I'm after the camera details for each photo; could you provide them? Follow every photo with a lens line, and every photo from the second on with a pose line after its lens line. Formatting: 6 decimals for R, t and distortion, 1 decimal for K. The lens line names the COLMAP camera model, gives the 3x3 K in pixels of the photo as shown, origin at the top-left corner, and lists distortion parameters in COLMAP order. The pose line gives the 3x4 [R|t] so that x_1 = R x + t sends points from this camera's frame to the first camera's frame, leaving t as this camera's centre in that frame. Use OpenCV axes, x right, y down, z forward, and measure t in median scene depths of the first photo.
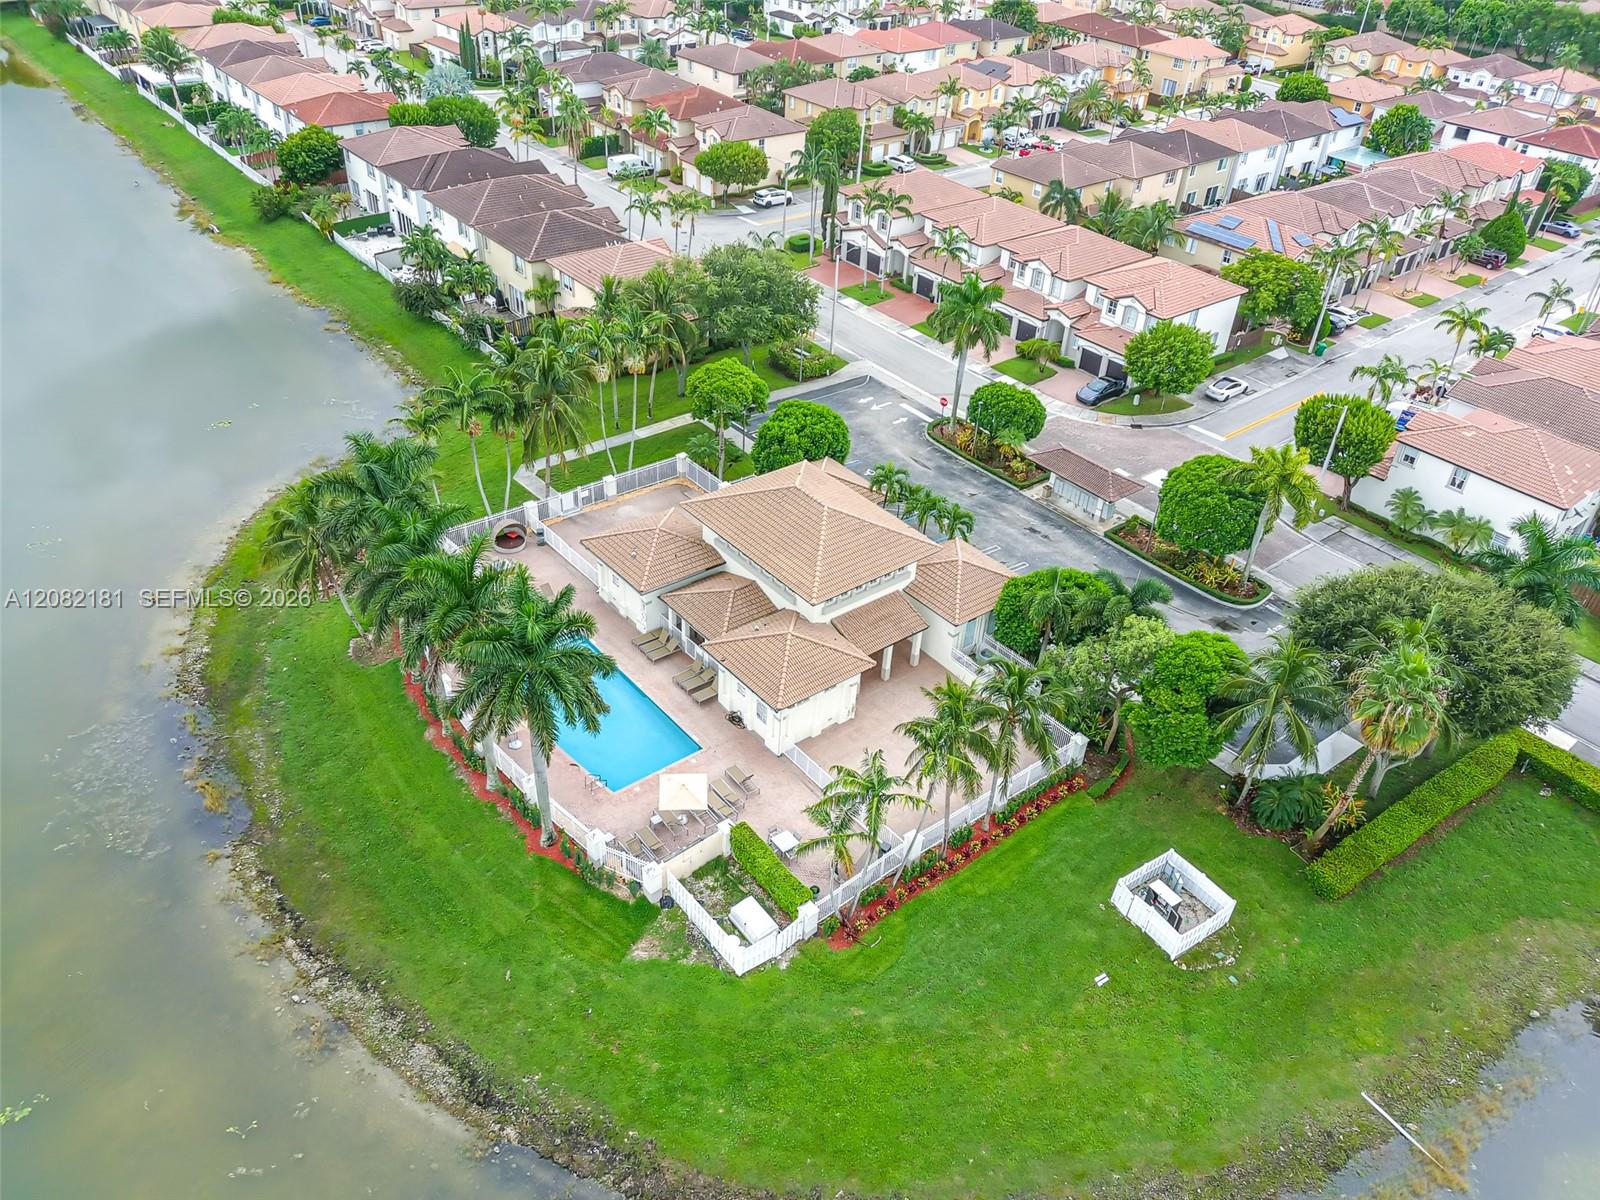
lens RADIAL K [[1196.2, 0, 800.0], [0, 1196.2, 600.0], [0, 0, 1]] dist [0.111806, -0.188656]
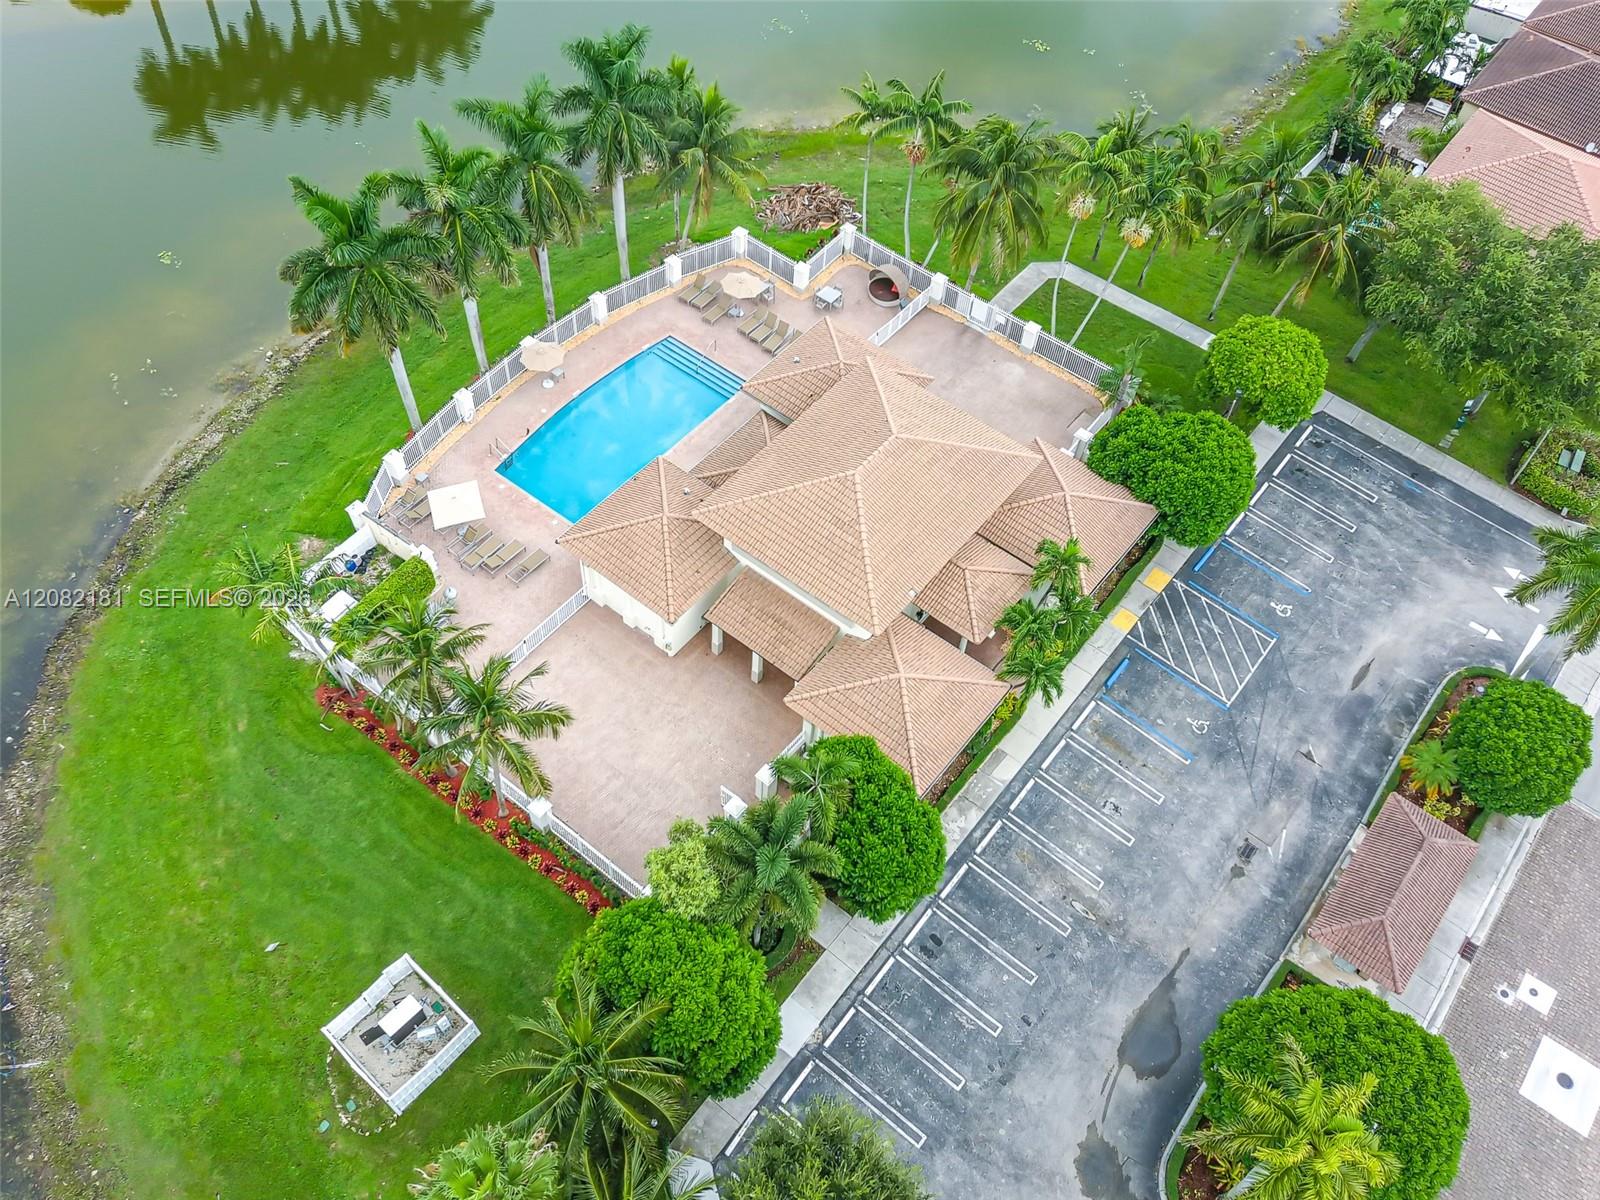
lens RADIAL K [[1312.2, 0, 800.0], [0, 1312.2, 600.0], [0, 0, 1]] dist [0.124088, -0.218078]
pose [[0.226393, 0.759322, -0.610062, 0.556740], [-0.595783, 0.603447, 0.529995, -0.431502], [0.770577, 0.243478, 0.589008, 0.513736]]
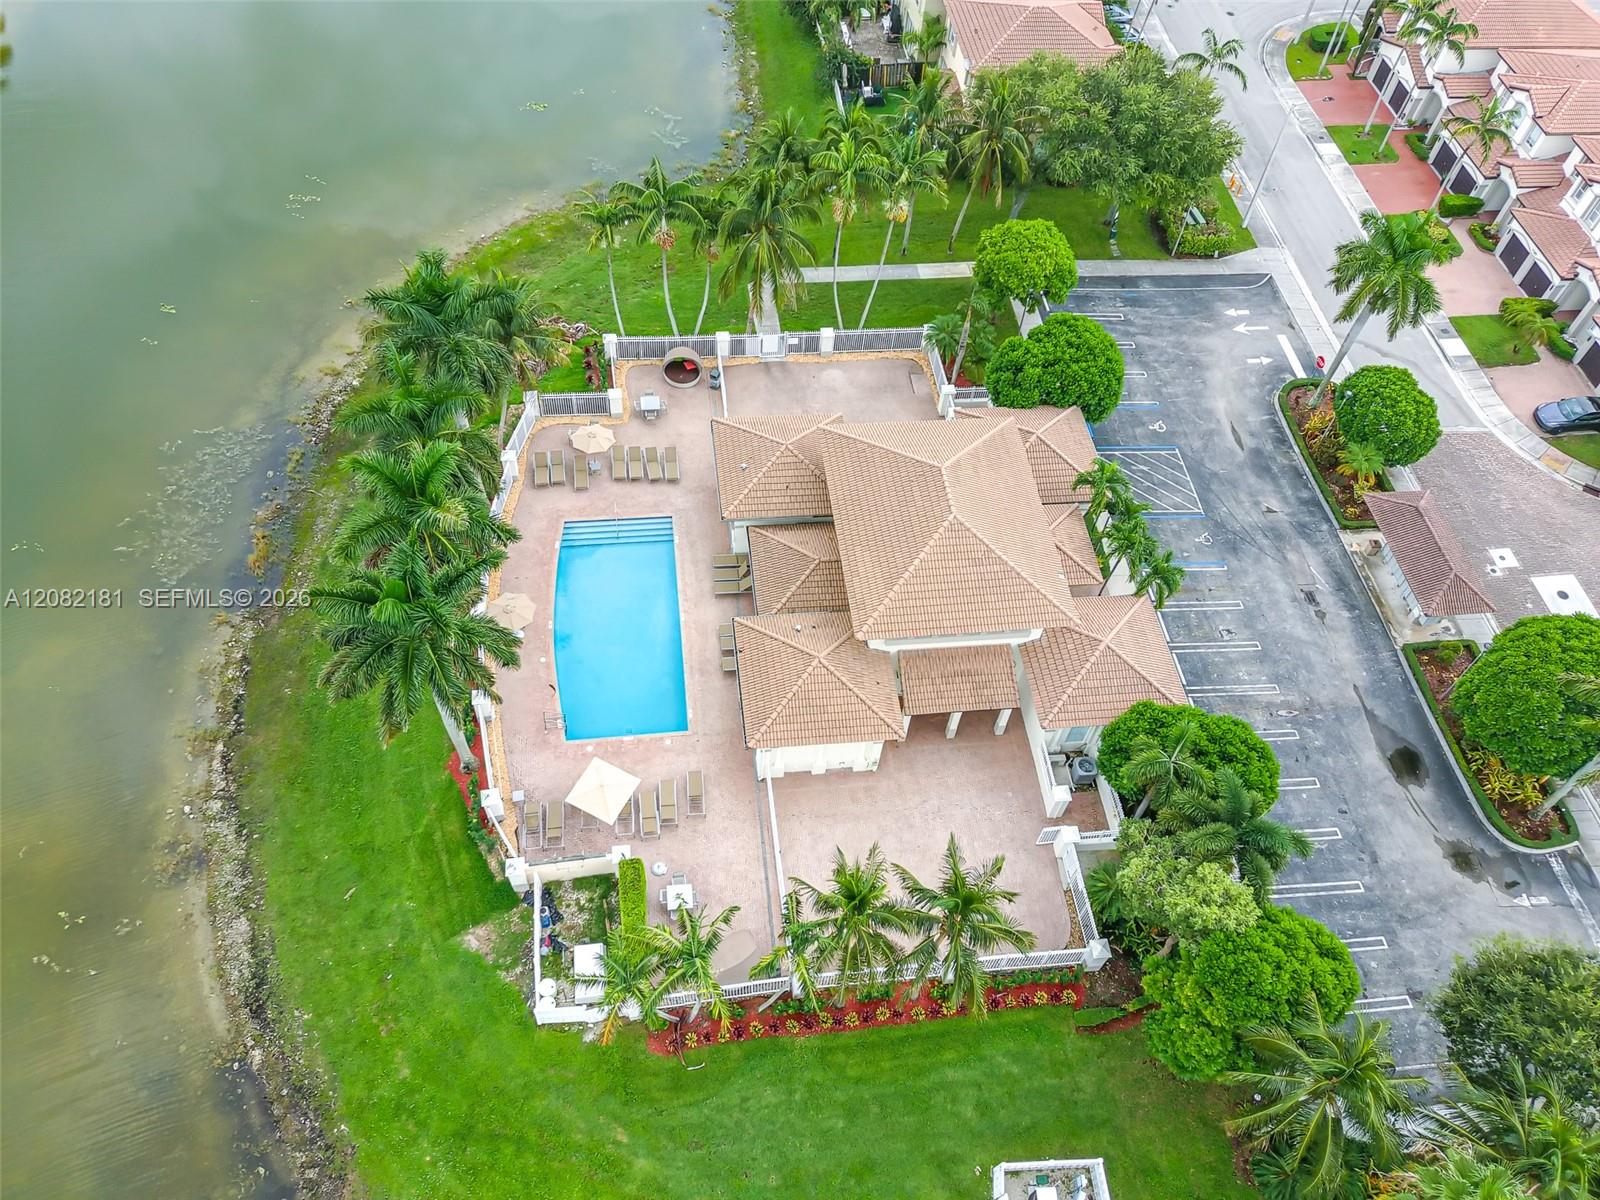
lens RADIAL K [[1196.2, 0, 800.0], [0, 1196.2, 600.0], [0, 0, 1]] dist [0.111806, -0.188656]
pose [[0.848610, 0.426028, -0.313626, 0.200417], [-0.321673, 0.886201, 0.333426, -0.251393], [0.419984, -0.182064, 0.889081, 0.260548]]
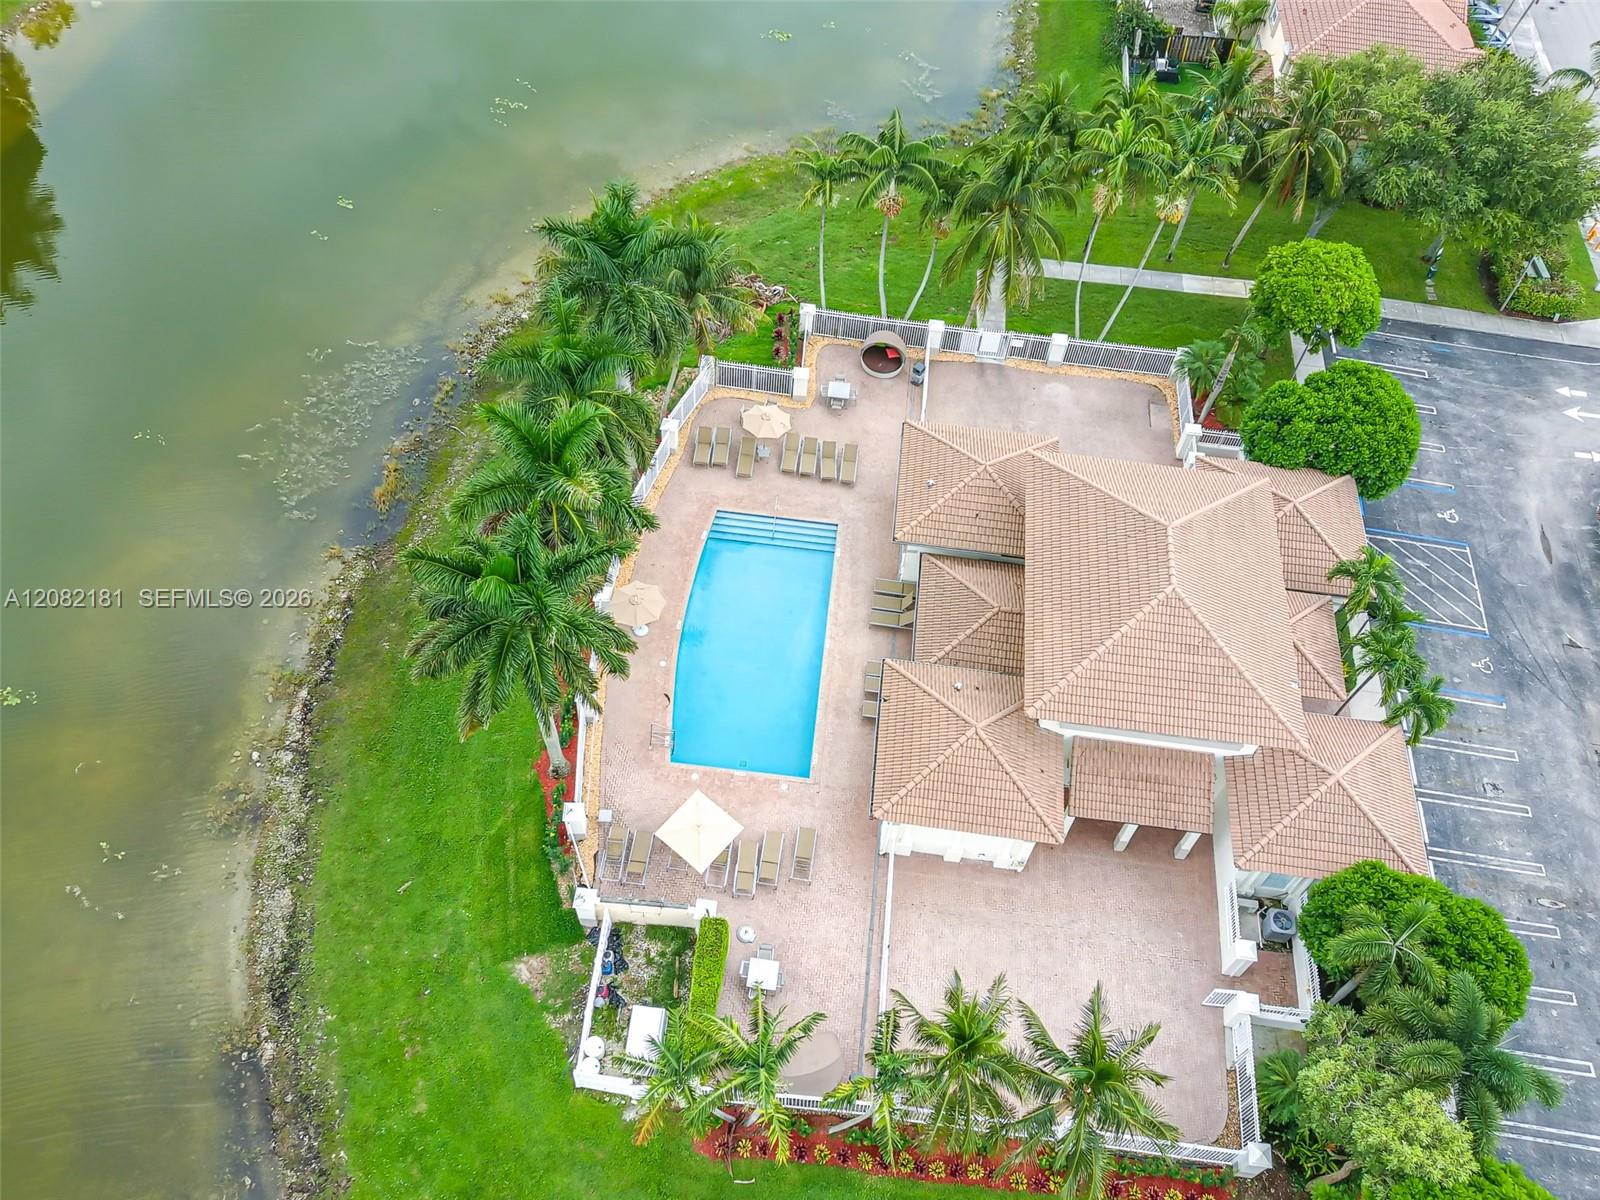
lens RADIAL K [[1312.2, 0, 800.0], [0, 1312.2, 600.0], [0, 0, 1]] dist [0.124088, -0.218078]
pose [[0.708253, 0.568817, -0.418121, 0.175510], [-0.428645, 0.817096, 0.385508, -0.253297], [0.560929, -0.093812, 0.822532, 0.313917]]
